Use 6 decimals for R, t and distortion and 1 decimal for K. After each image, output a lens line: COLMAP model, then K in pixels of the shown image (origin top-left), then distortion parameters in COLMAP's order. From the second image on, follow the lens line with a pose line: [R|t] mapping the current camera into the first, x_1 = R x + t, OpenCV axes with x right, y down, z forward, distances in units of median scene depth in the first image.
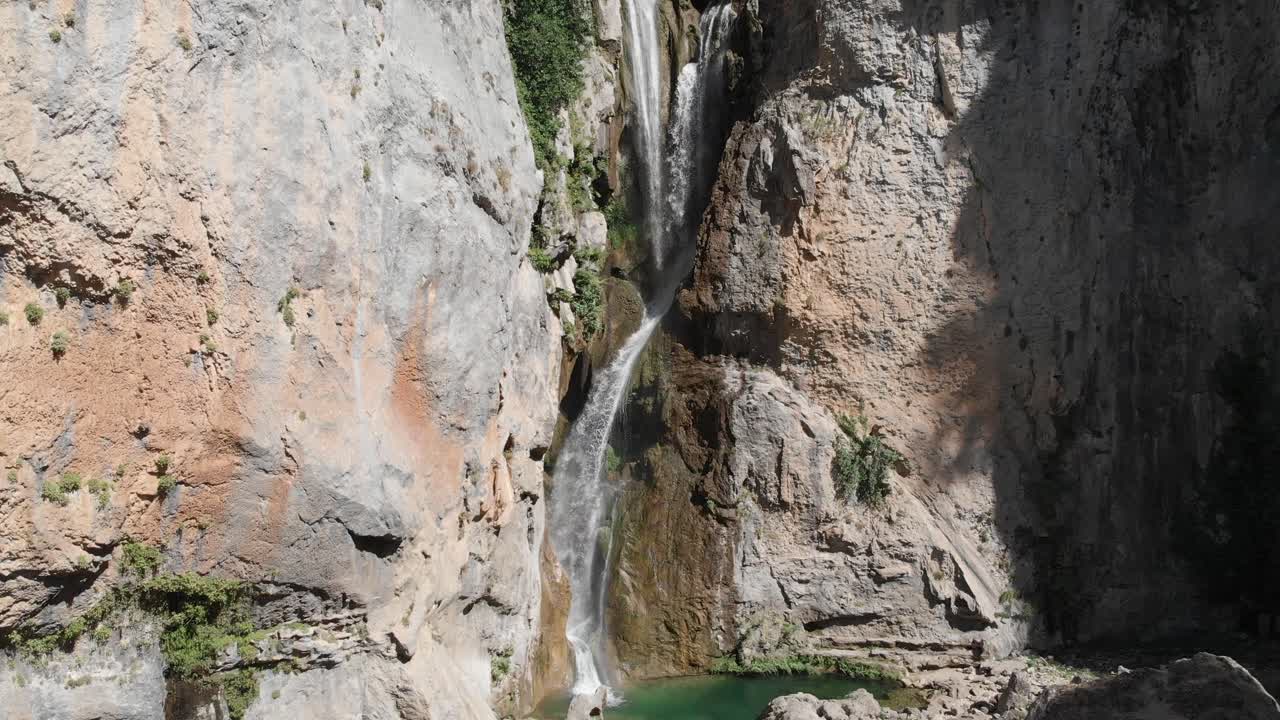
lens RADIAL K [[1012.0, 0, 640.0], [0, 1012.0, 360.0], [0, 0, 1]] dist [0.131710, -0.005087]
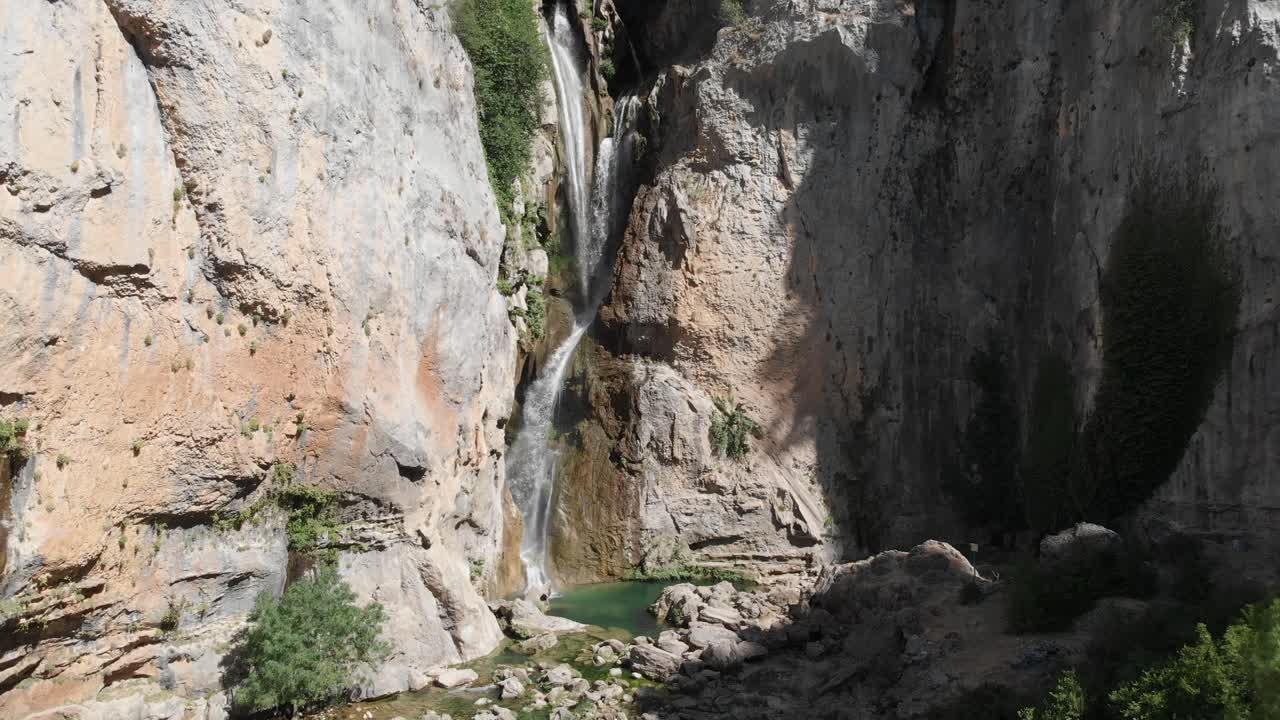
lens RADIAL K [[1012.0, 0, 640.0], [0, 1012.0, 360.0], [0, 0, 1]] dist [0.131710, -0.005087]
pose [[0.996727, -0.002243, 0.080807, -0.020178], [0.002341, 0.999997, -0.001125, 0.005197], [-0.080804, 0.001310, 0.996729, -0.395463]]
